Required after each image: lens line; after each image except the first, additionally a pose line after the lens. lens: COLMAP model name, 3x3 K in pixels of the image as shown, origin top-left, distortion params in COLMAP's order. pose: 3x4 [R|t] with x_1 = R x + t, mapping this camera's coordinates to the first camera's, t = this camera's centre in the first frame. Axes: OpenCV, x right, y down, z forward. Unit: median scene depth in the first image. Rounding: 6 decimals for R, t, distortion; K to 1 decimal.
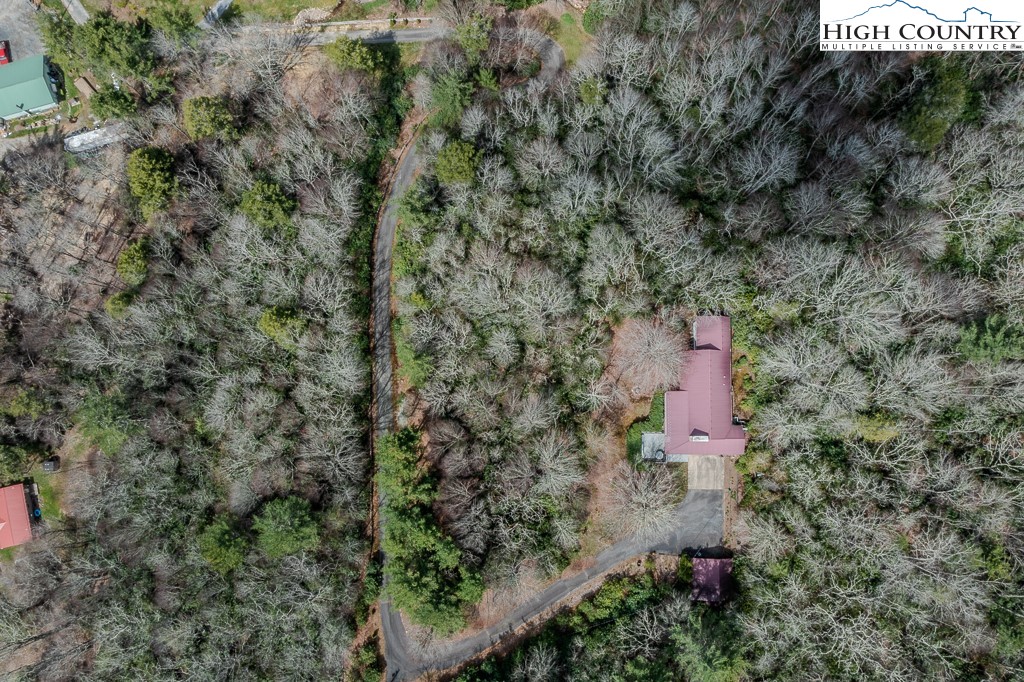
lens RADIAL K [[820.9, 0, 511.3], [0, 820.9, 340.2], [0, 0, 1]] dist [0.000425, 0.000955]
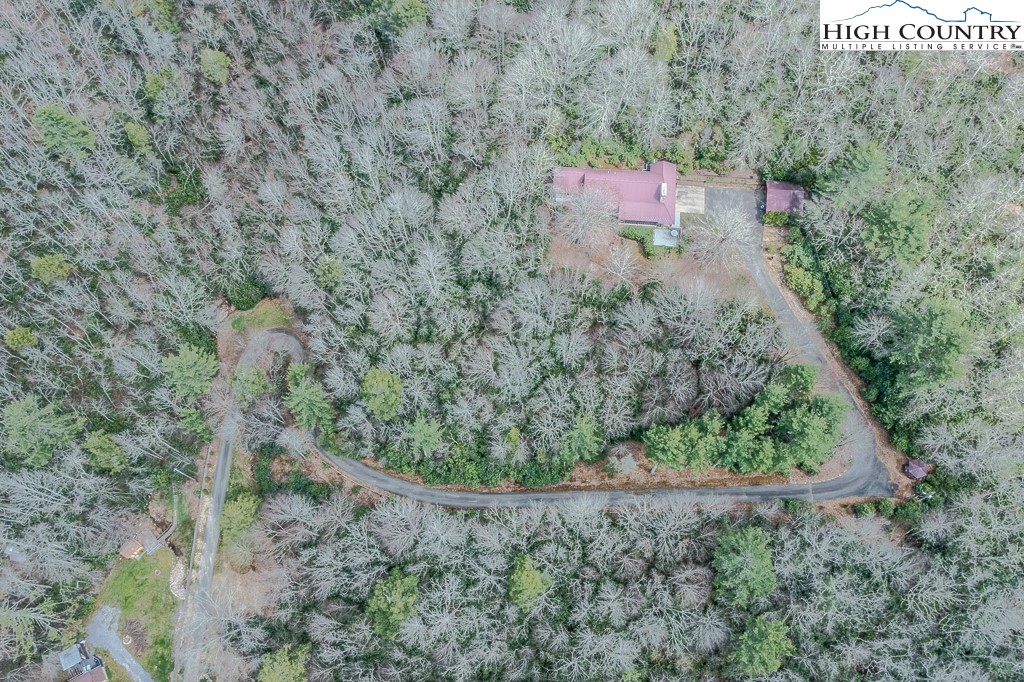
lens RADIAL K [[820.9, 0, 512.3], [0, 820.9, 342.1], [0, 0, 1]] dist [0.000425, 0.000955]
pose [[0.086424, -0.939824, 0.330549, -0.355163], [0.994093, 0.103217, 0.033556, -0.103404], [-0.065655, 0.325696, 0.943192, 0.011850]]
